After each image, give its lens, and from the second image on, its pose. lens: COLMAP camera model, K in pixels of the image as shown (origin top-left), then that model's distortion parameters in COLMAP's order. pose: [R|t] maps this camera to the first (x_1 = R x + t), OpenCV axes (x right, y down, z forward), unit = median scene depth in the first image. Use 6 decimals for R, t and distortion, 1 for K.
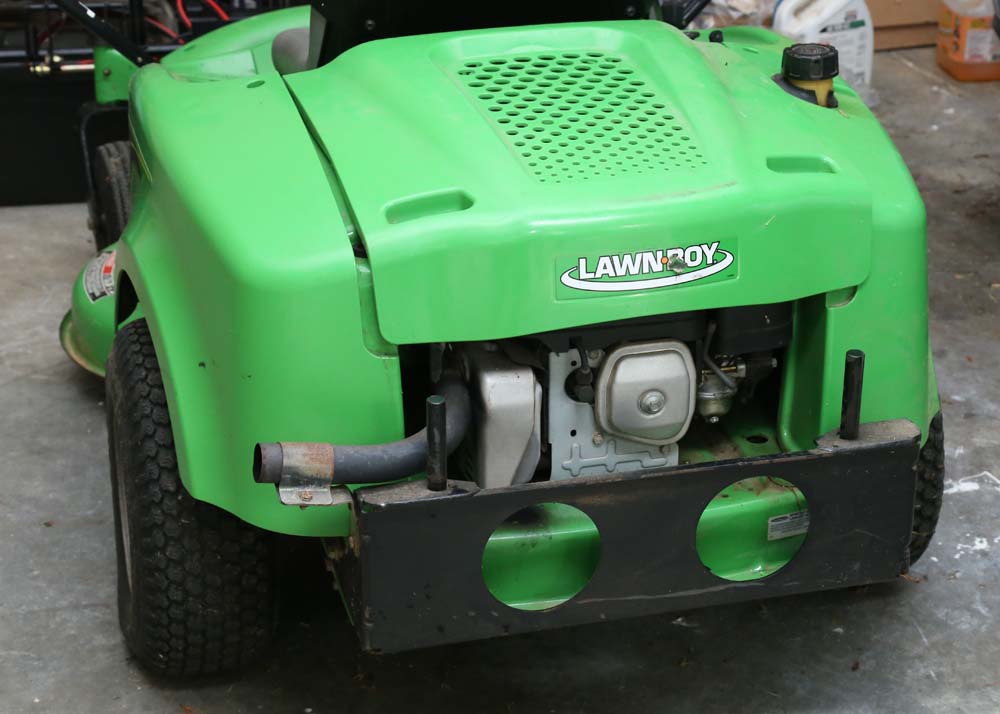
lens RADIAL K [[2053.4, 0, 531.0], [0, 2053.4, 385.5], [0, 0, 1]] dist [0.288169, 0.000000]
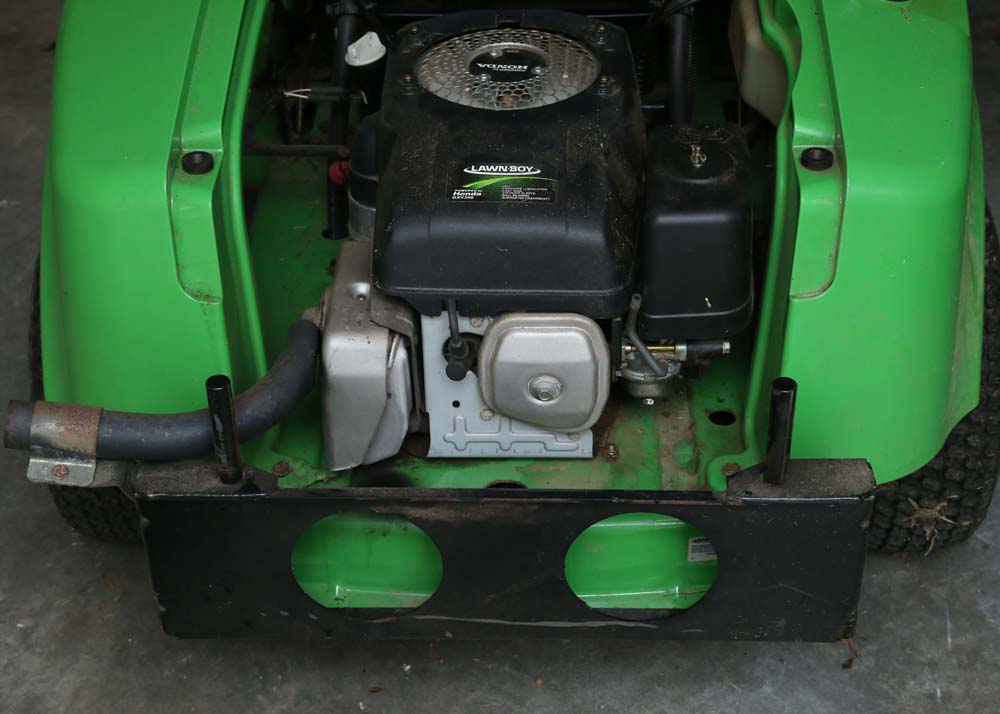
lens RADIAL K [[1727.2, 0, 482.7], [0, 1727.2, 364.2], [0, 0, 1]] dist [0.198888, 0.000000]
pose [[0.957257, 0.155192, -0.244080, 0.192532], [-0.101957, 0.970751, 0.217362, -0.139866], [0.270674, -0.183186, 0.945081, 0.352341]]
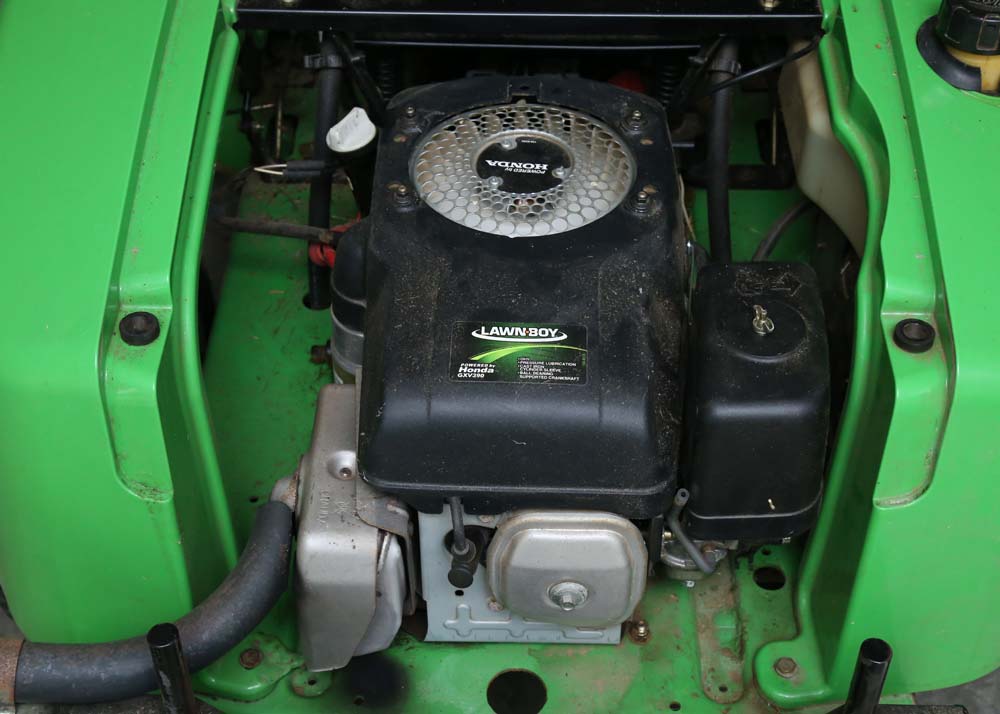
lens RADIAL K [[1541.0, 0, 484.4], [0, 1541.0, 363.2], [0, 0, 1]] dist [0.147621, 0.000000]
pose [[0.958682, 0.193682, -0.208364, 0.118607], [-0.112975, 0.931414, 0.345985, -0.222034], [0.261084, -0.308149, 0.914811, 0.548779]]
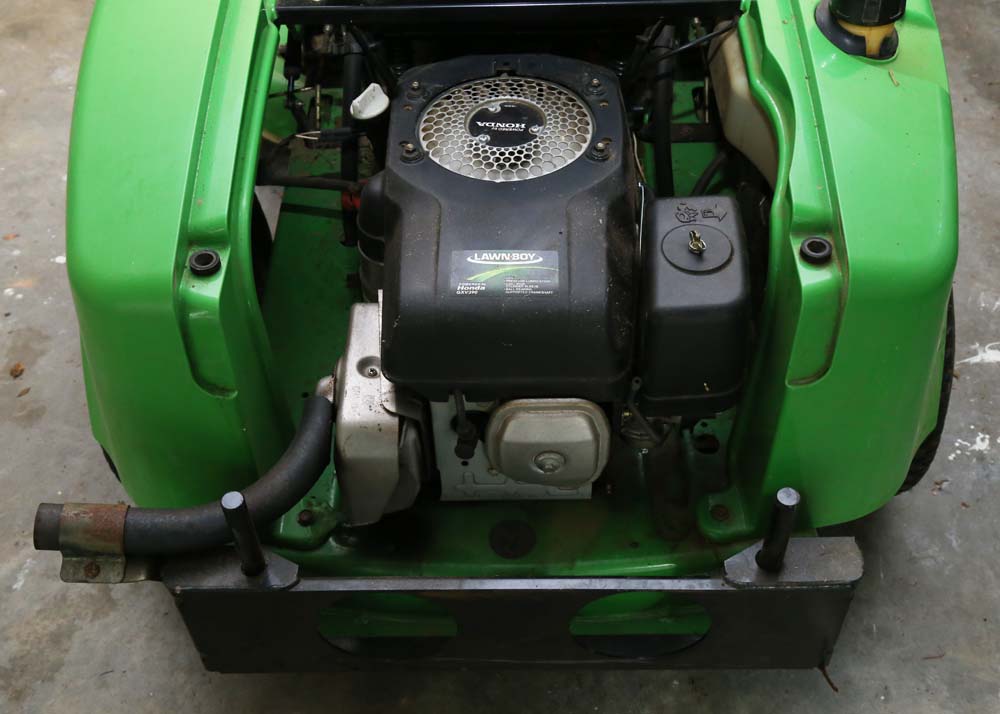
lens RADIAL K [[1167.6, 0, 490.0], [0, 1167.6, 358.1], [0, 0, 1]] dist [0.054748, 0.000000]
pose [[0.962953, 0.178127, -0.202465, 0.121309], [-0.084726, 0.912616, 0.399941, -0.213000], [0.256014, -0.367971, 0.893899, 0.567654]]
